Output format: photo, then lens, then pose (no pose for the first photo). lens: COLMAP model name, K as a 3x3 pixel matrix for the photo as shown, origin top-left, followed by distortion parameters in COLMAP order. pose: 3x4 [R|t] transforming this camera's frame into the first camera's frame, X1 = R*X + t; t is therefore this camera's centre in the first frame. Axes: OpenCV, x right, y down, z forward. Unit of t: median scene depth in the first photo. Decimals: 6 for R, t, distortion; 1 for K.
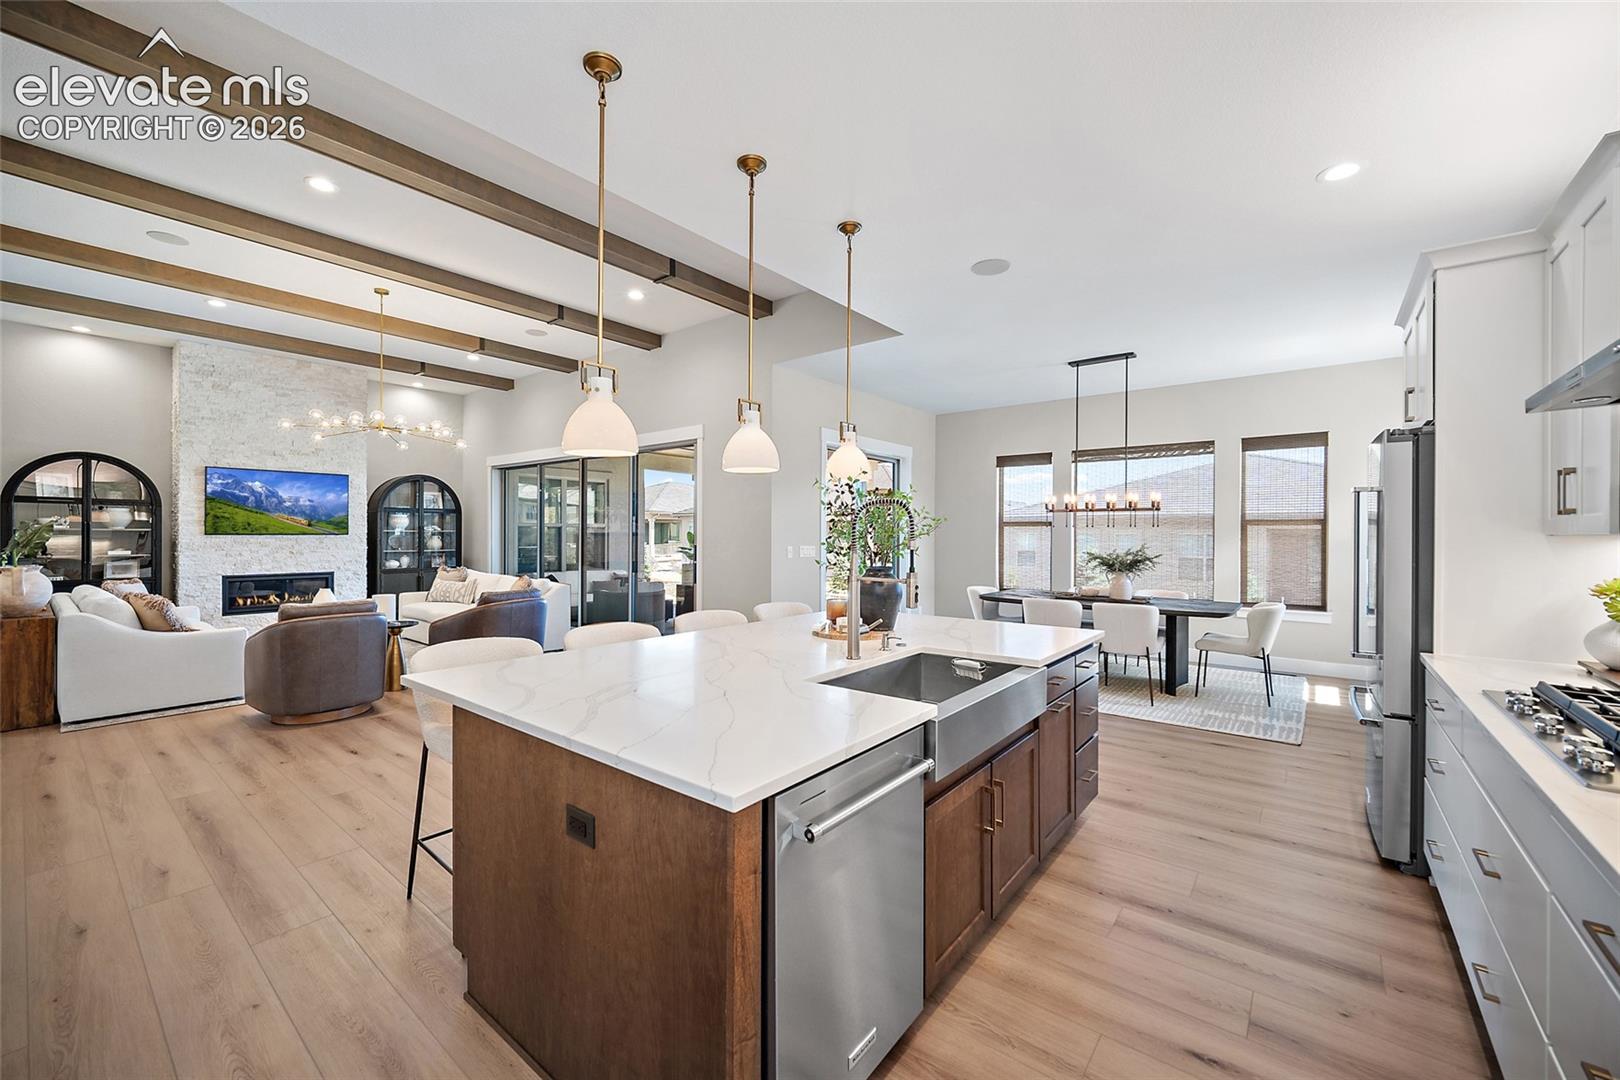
lens RADIAL K [[634.3, 0, 813.4], [0, 634.3, 534.7], [0, 0, 1]] dist [-0.001755, 0.000227]
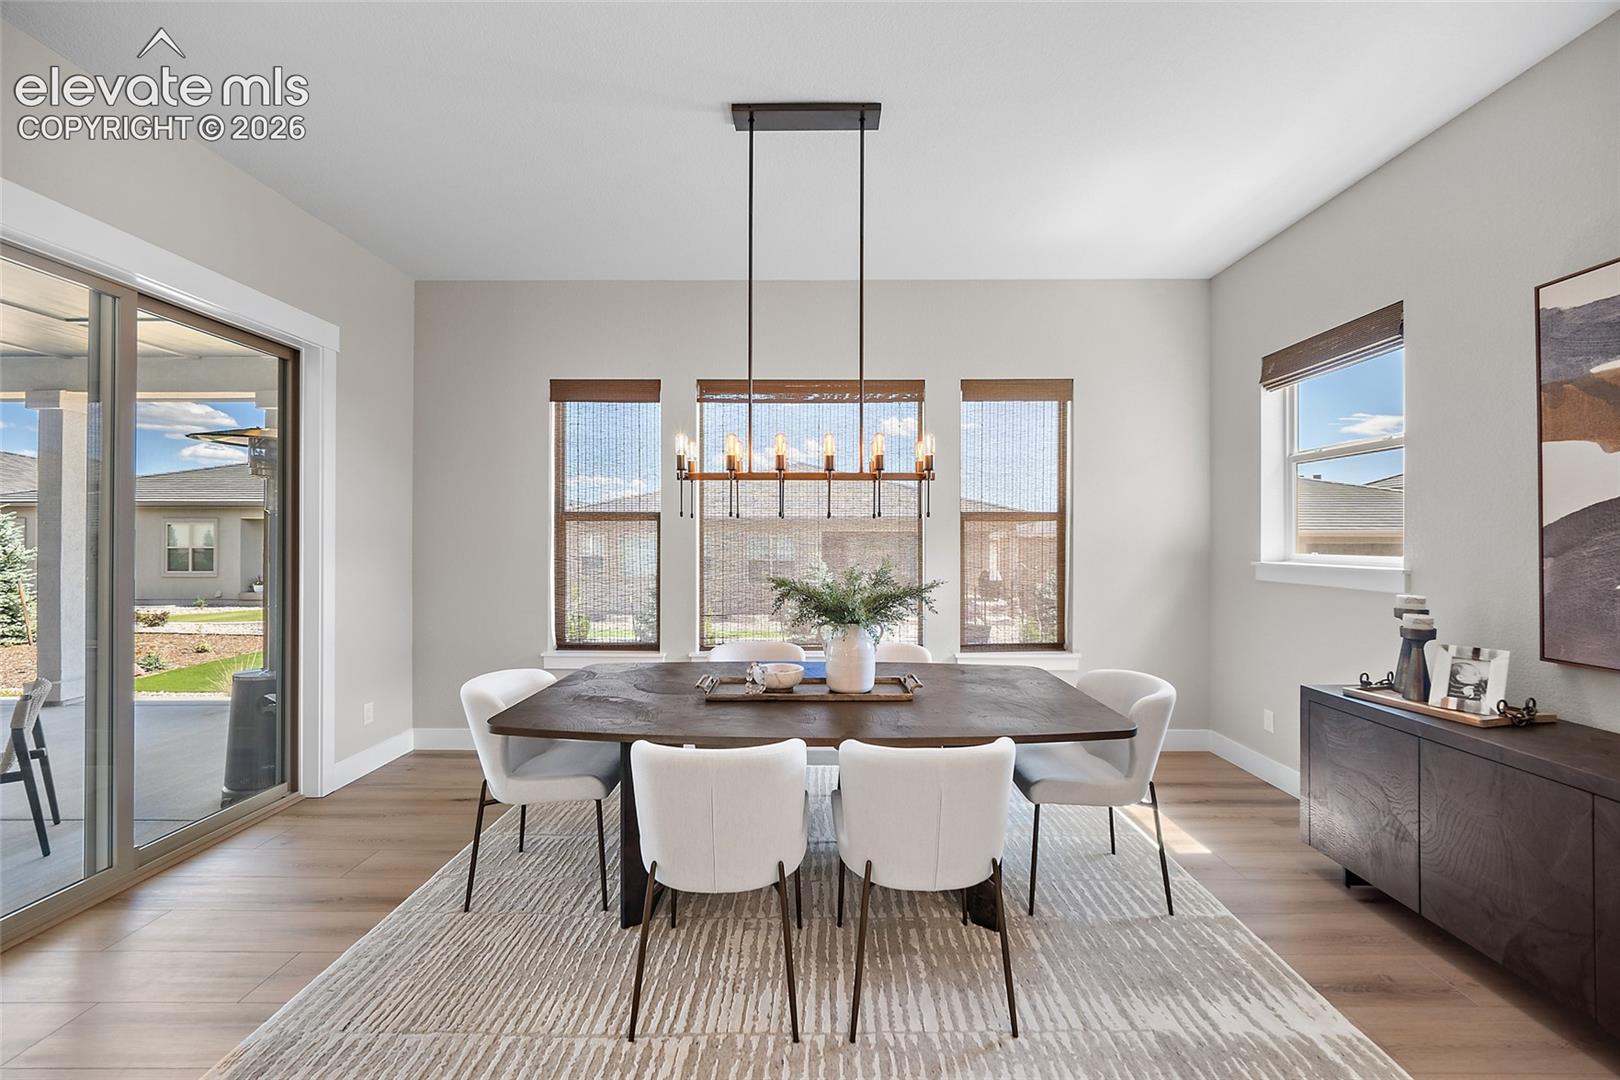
lens RADIAL K [[634.3, 0, 813.4], [0, 634.3, 534.7], [0, 0, 1]] dist [-0.001755, 0.000227]
pose [[0.786841, -0.001310, 0.617154, 0.218975], [0.004137, 0.999986, -0.003151, 0.000734], [-0.617142, 0.005032, 0.786836, 0.734386]]
